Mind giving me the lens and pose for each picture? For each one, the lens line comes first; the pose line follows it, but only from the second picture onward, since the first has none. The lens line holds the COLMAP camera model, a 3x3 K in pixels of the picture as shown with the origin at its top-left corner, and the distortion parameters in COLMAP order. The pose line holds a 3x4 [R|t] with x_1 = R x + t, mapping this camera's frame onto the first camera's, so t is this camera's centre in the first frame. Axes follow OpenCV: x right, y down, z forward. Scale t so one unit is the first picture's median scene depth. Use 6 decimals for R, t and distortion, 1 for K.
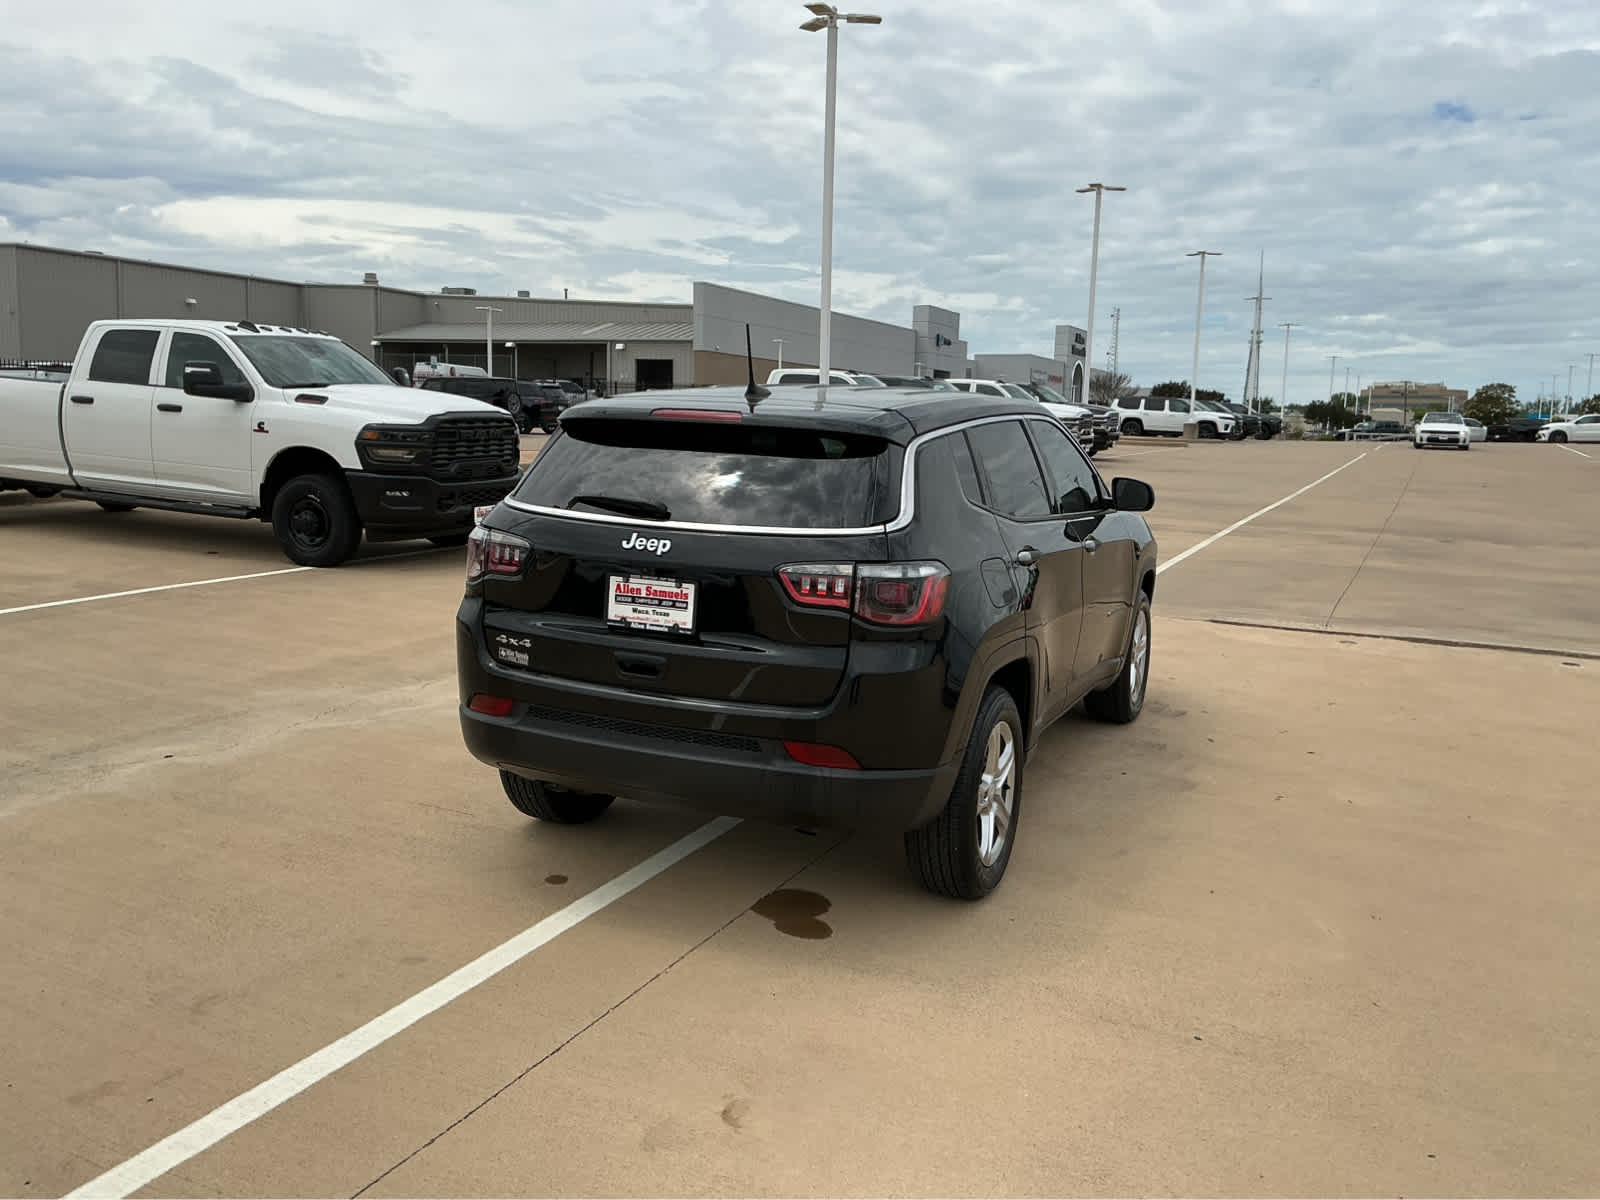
lens RADIAL K [[1332.4, 0, 800.0], [0, 1332.4, 600.0], [0, 0, 1]] dist [0.117161, -0.231252]
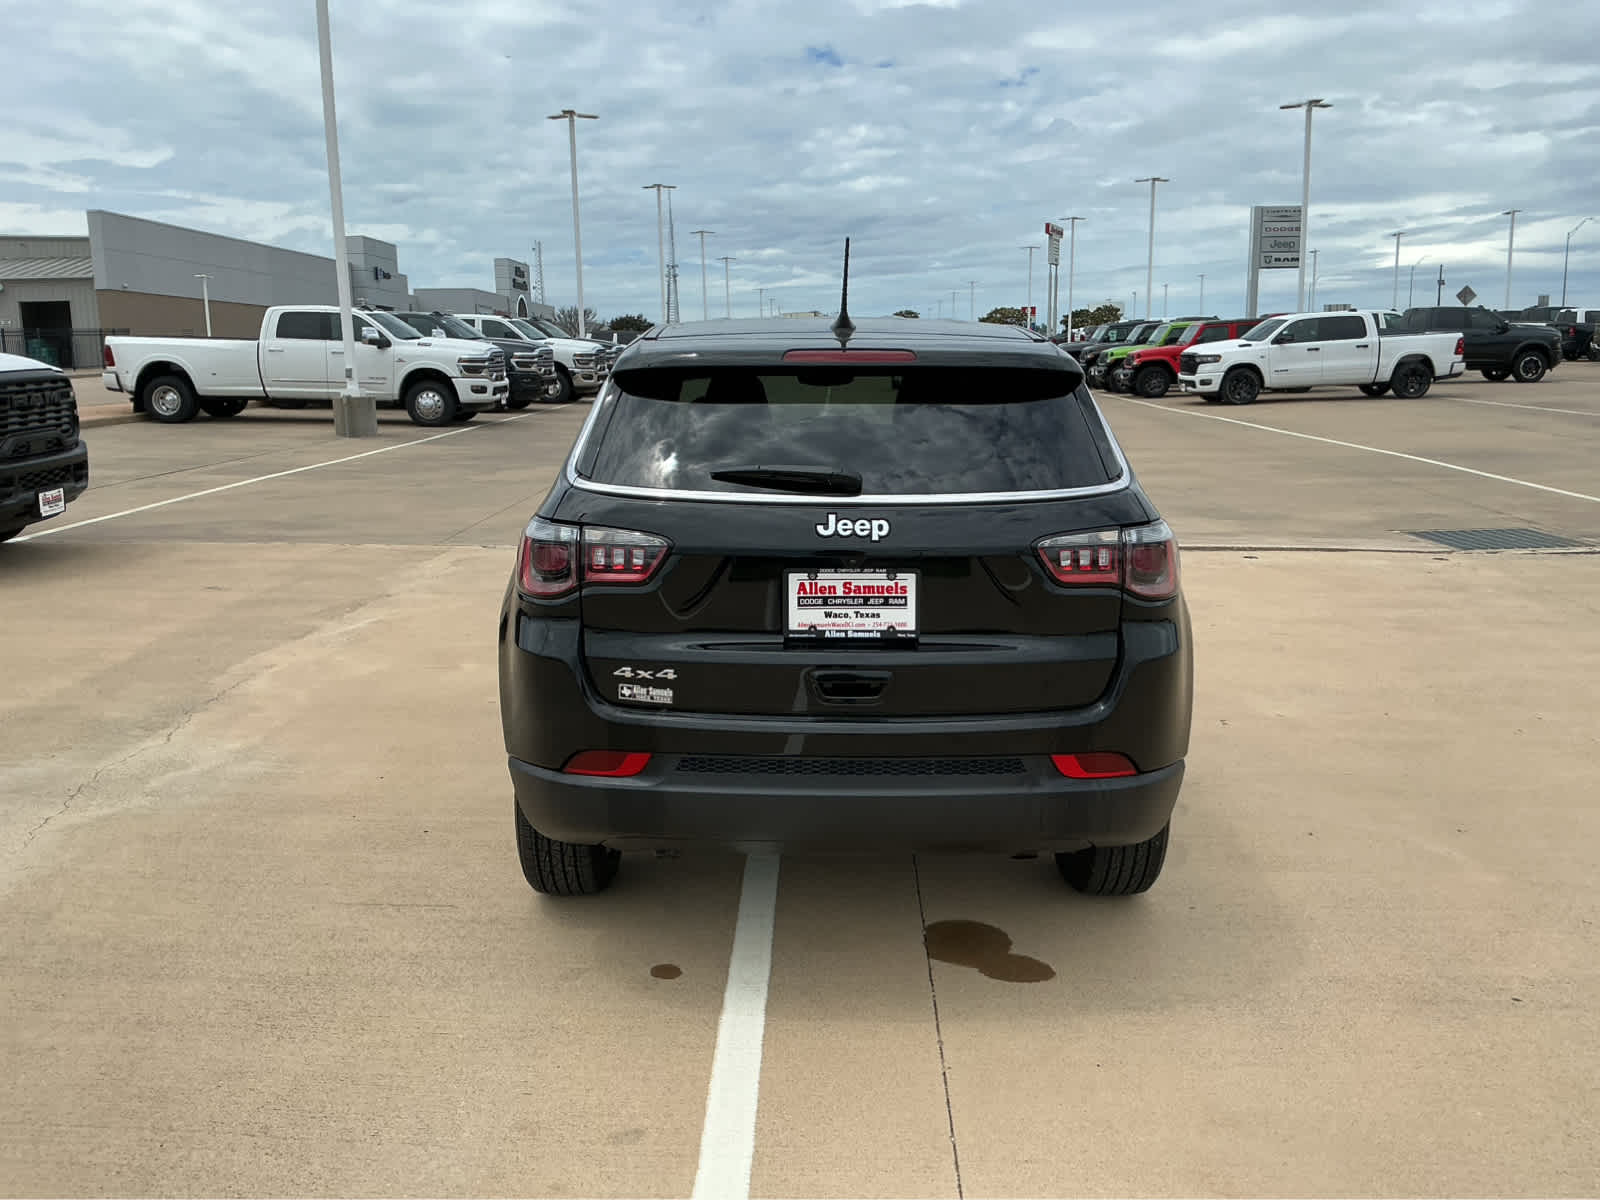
lens RADIAL K [[1332.4, 0, 800.0], [0, 1332.4, 600.0], [0, 0, 1]] dist [0.117161, -0.231252]
pose [[0.912038, -0.110516, 0.394934, -0.154515], [0.092081, 0.993602, 0.065396, -0.018358], [-0.399634, -0.023278, 0.916379, 0.106140]]
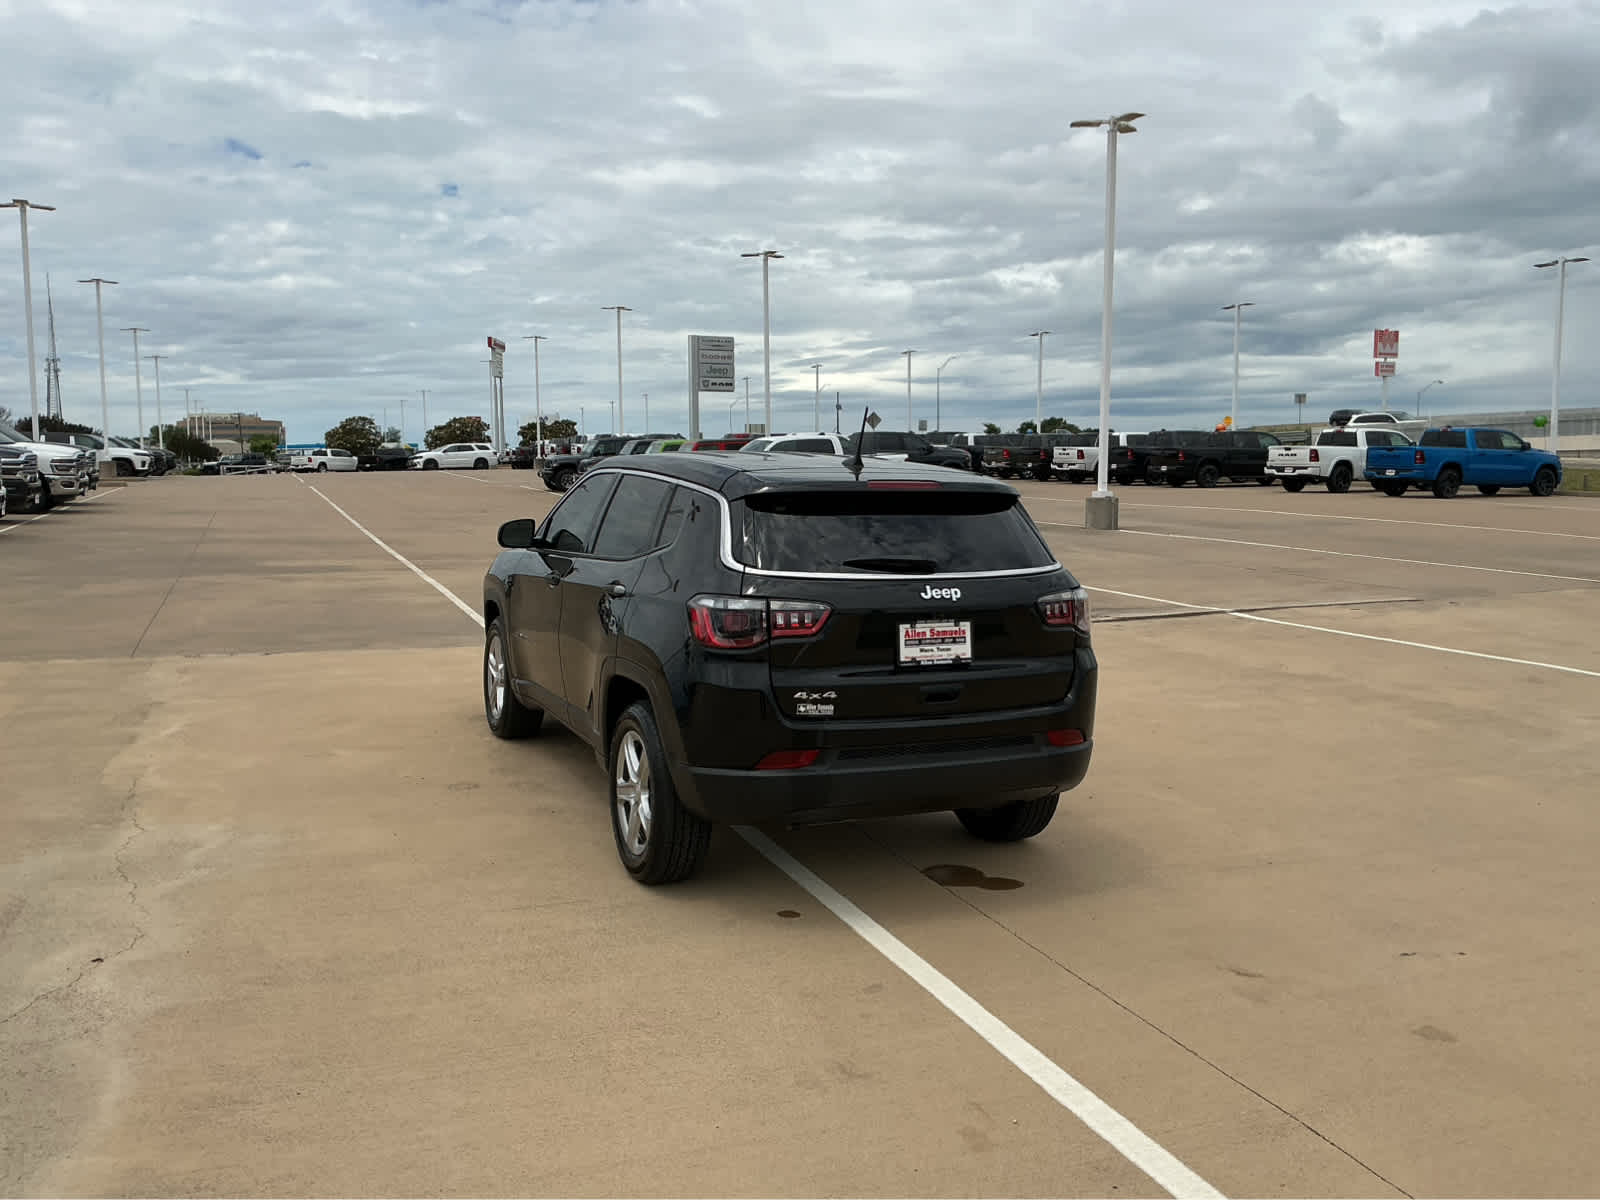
lens RADIAL K [[1332.4, 0, 800.0], [0, 1332.4, 600.0], [0, 0, 1]] dist [0.117161, -0.231252]
pose [[0.669171, -0.104482, 0.735727, -0.374363], [0.120444, 0.992225, 0.031359, -0.030639], [-0.733282, 0.067629, 0.676552, 0.094827]]
